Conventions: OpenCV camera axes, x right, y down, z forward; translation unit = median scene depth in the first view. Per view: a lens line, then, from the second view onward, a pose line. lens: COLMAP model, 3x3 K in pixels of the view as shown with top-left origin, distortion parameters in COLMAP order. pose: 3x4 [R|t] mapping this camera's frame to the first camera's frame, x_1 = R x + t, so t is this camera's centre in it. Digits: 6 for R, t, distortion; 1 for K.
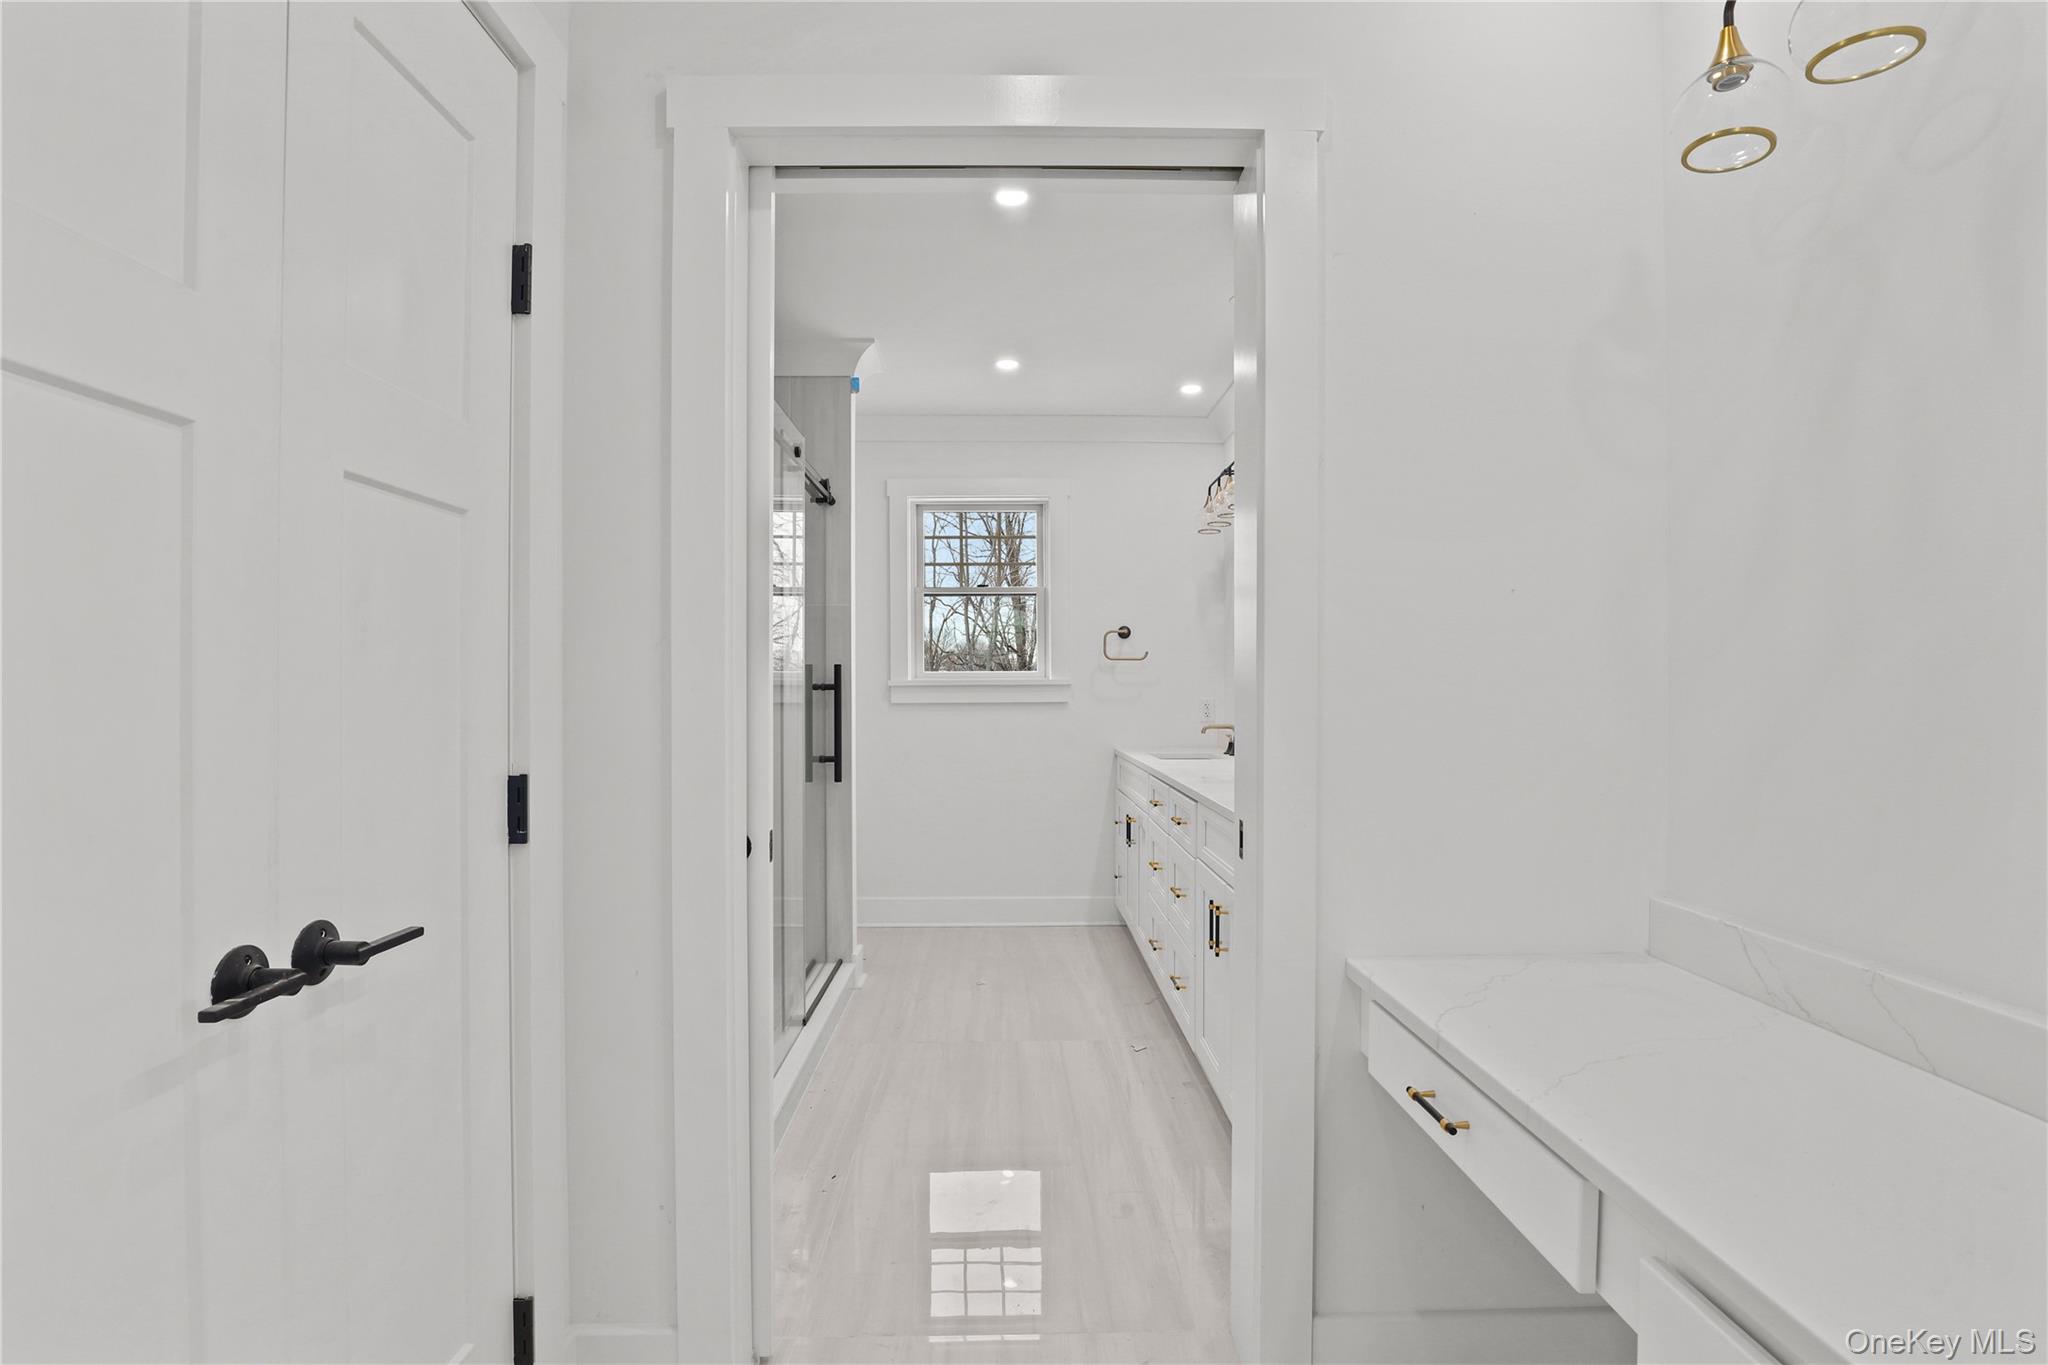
lens RADIAL K [[949.4, 0, 1013.6], [0, 949.4, 682.4], [0, 0, 1]] dist [-0.031348, 0.005378]
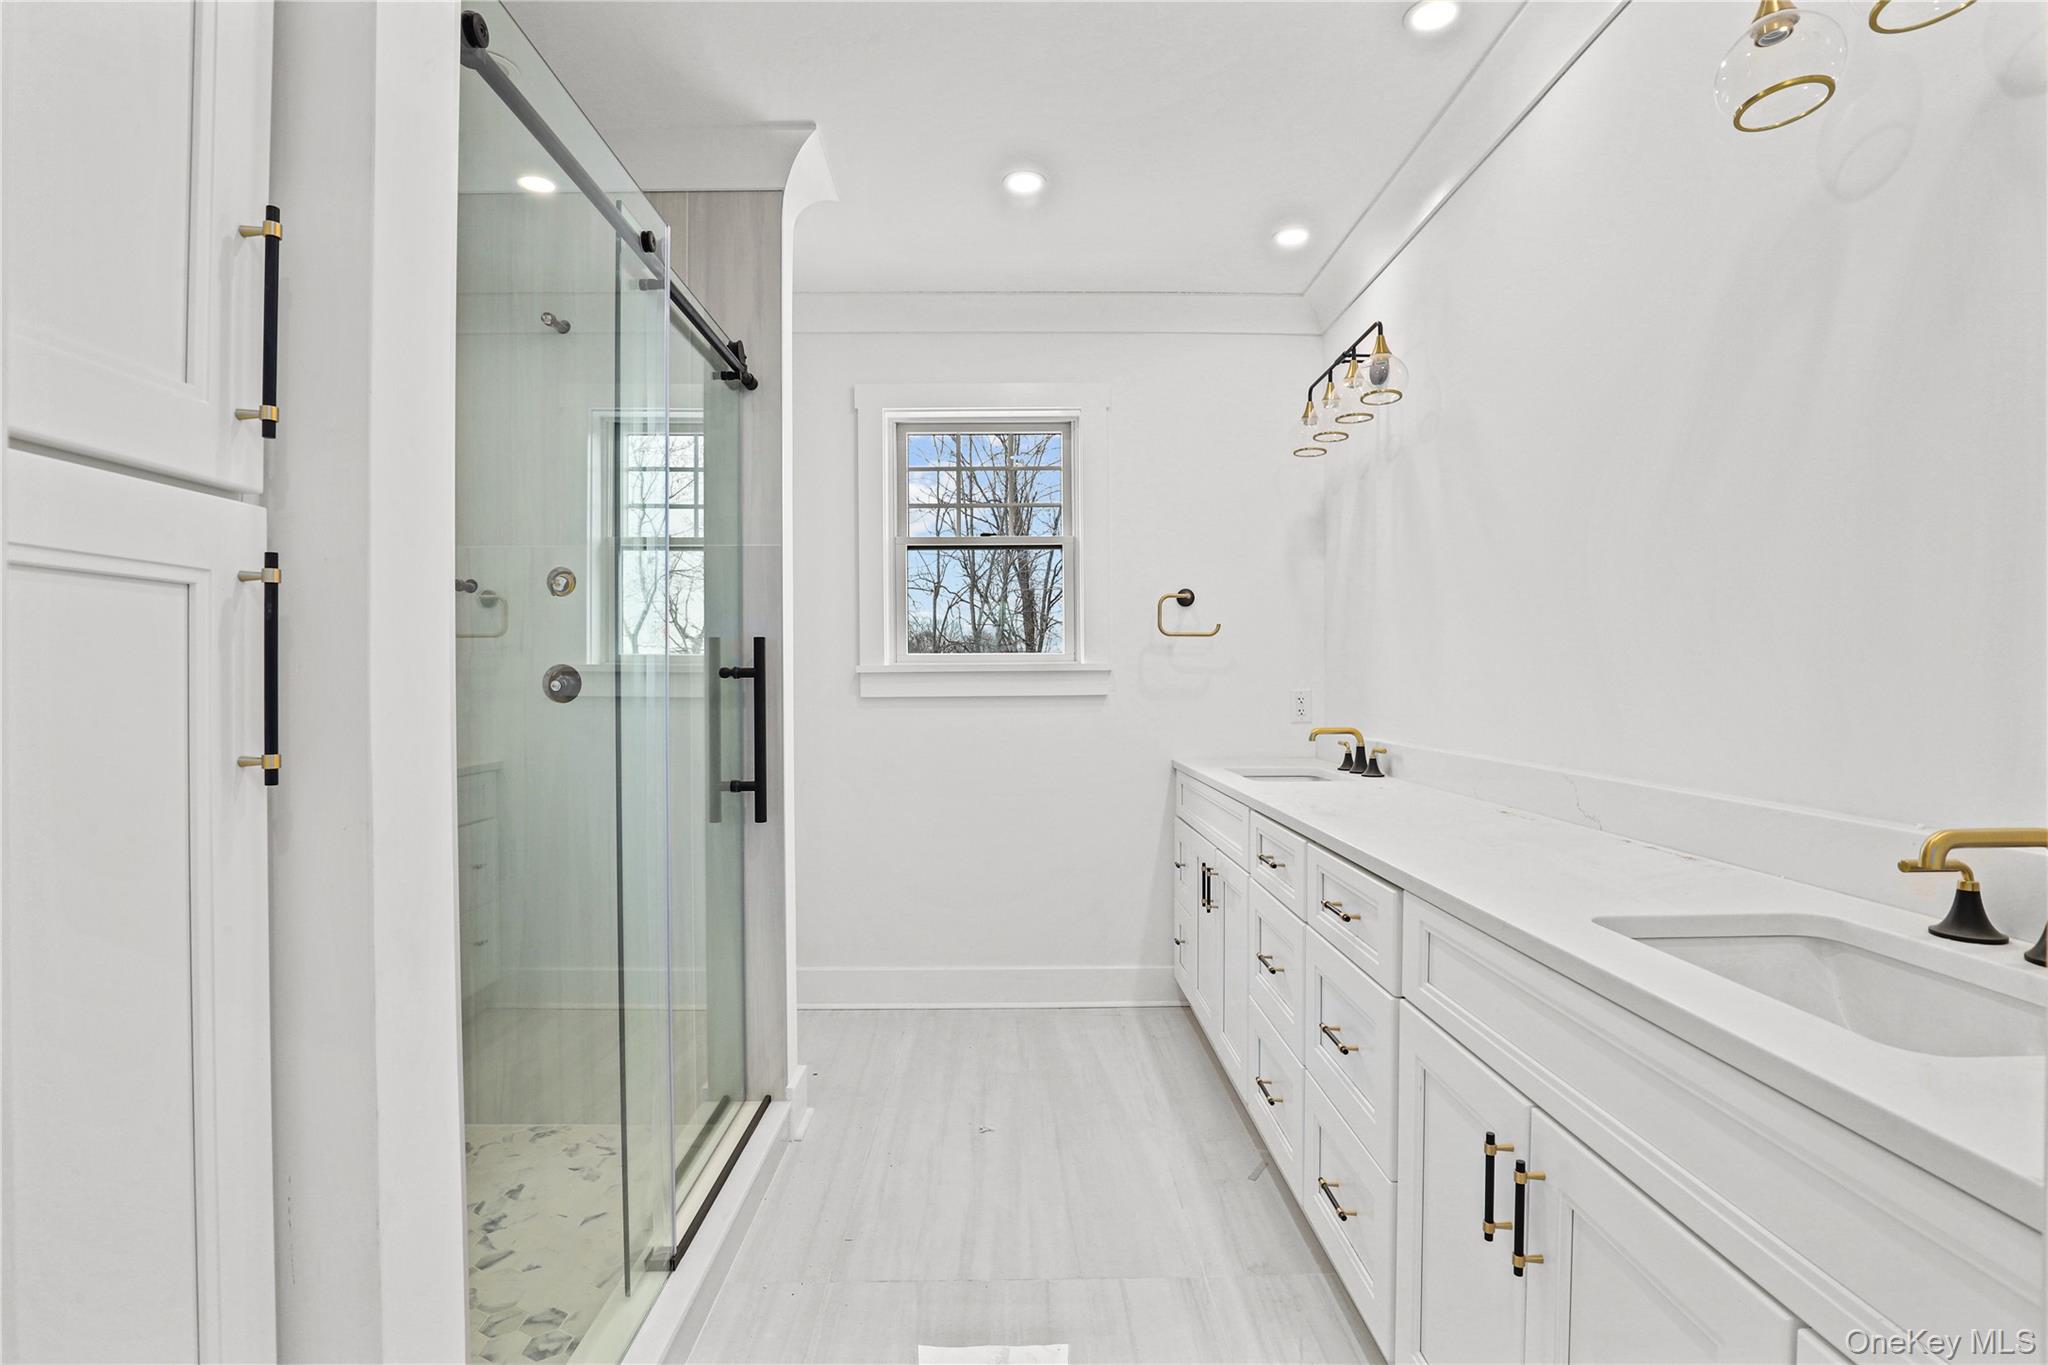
lens RADIAL K [[949.4, 0, 1037.0], [0, 949.4, 674.8], [0, 0, 1]] dist [-0.031348, 0.005378]
pose [[0.999854, -0.001960, 0.017000, -0.009830], [0.001939, 0.999997, 0.001266, 0.005477], [-0.017002, -0.001233, 0.999855, 0.347033]]
